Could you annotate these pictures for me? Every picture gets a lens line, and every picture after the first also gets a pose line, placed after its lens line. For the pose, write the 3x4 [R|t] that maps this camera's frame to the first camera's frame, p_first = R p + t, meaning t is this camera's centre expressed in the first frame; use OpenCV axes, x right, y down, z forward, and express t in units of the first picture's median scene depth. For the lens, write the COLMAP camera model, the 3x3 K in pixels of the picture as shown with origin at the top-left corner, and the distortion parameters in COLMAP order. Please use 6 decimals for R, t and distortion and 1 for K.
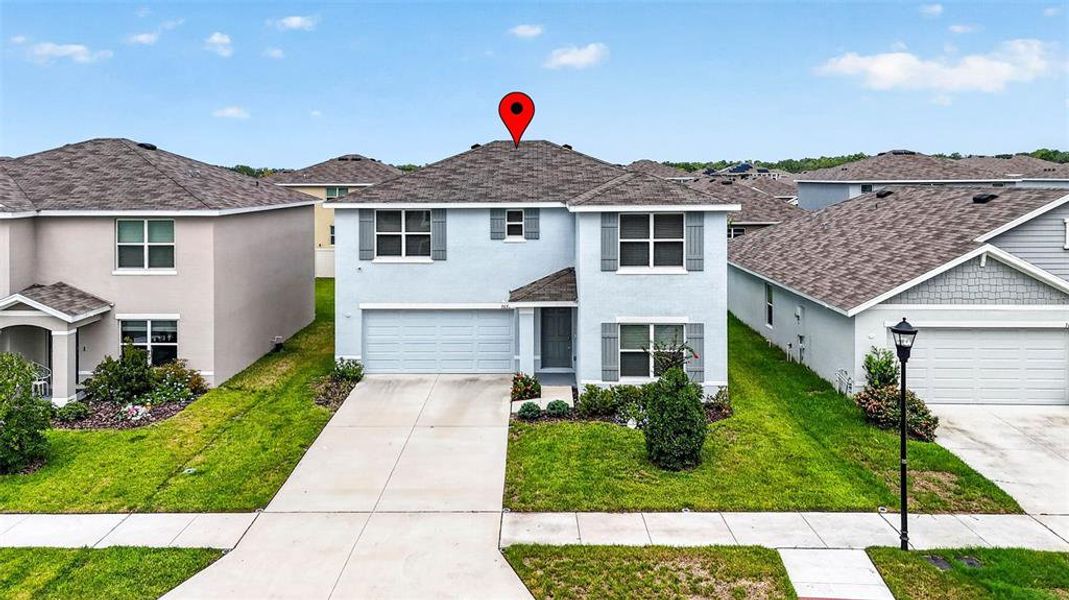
lens RADIAL K [[510.4, 0, 530.9], [0, 510.4, 264.1], [0, 0, 1]] dist [0.009279, -0.000835]
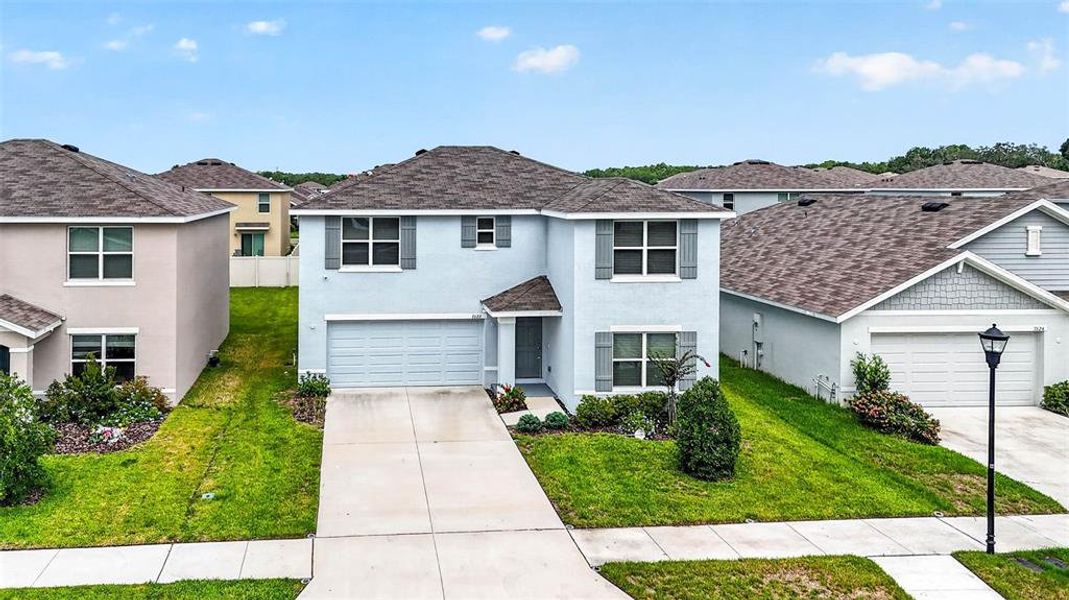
lens RADIAL K [[519.5, 0, 452.1], [0, 519.5, 274.2], [0, 0, 1]] dist [0.009785, -0.002029]
pose [[0.998094, -0.004948, 0.061506, -0.199175], [0.004764, 0.999984, 0.003132, -0.000741], [-0.061521, -0.002833, 0.998102, 0.018983]]
